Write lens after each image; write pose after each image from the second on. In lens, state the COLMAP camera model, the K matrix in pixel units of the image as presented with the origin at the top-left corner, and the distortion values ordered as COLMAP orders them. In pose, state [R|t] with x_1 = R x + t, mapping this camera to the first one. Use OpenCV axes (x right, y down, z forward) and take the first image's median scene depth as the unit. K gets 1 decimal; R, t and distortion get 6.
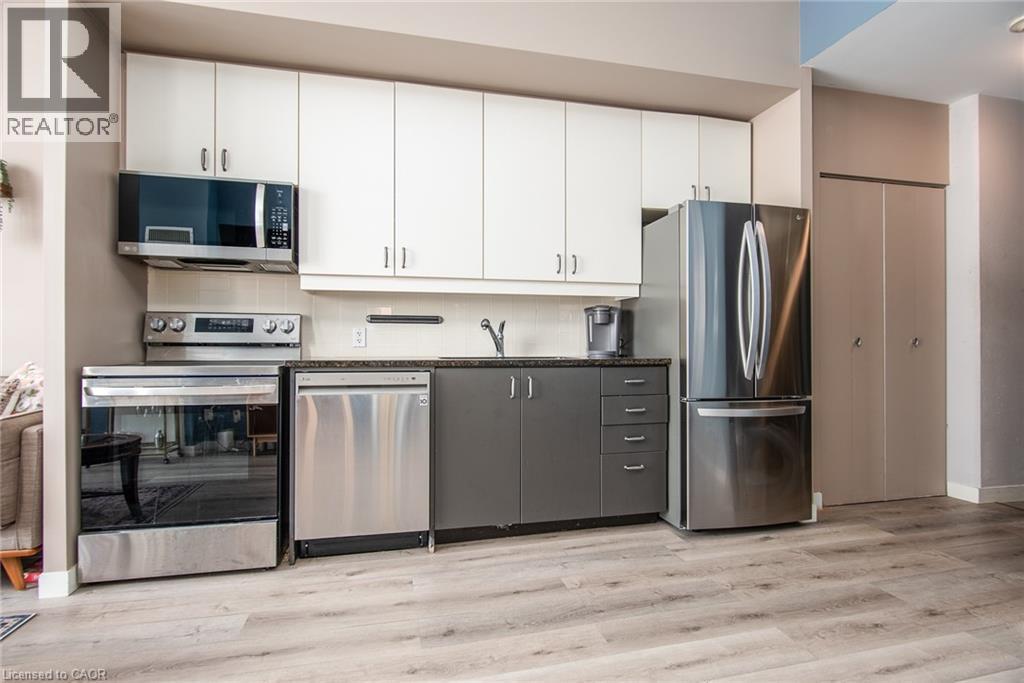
lens RADIAL K [[512.5, 0, 509.6], [0, 512.5, 341.4], [0, 0, 1]] dist [-0.006860, 0.000454]
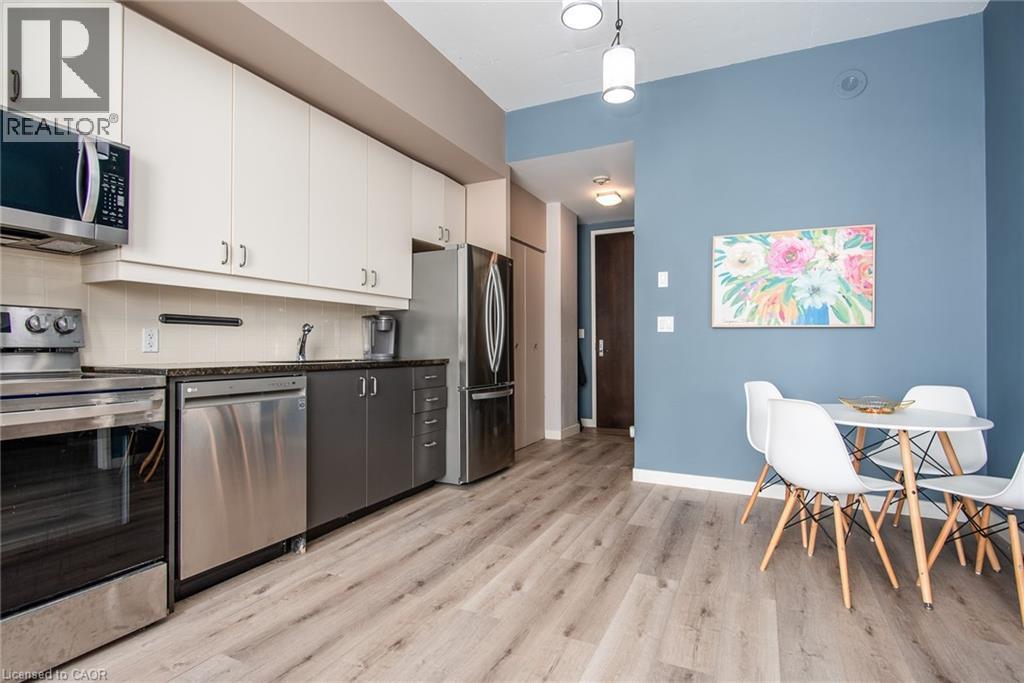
lens RADIAL K [[512.5, 0, 510.8], [0, 512.5, 341.6], [0, 0, 1]] dist [-0.006860, 0.000454]
pose [[0.634923, 0.006819, 0.772545, -0.662495], [-0.003555, 0.999976, -0.005905, -0.003932], [-0.772567, 0.001002, 0.634932, 0.035178]]
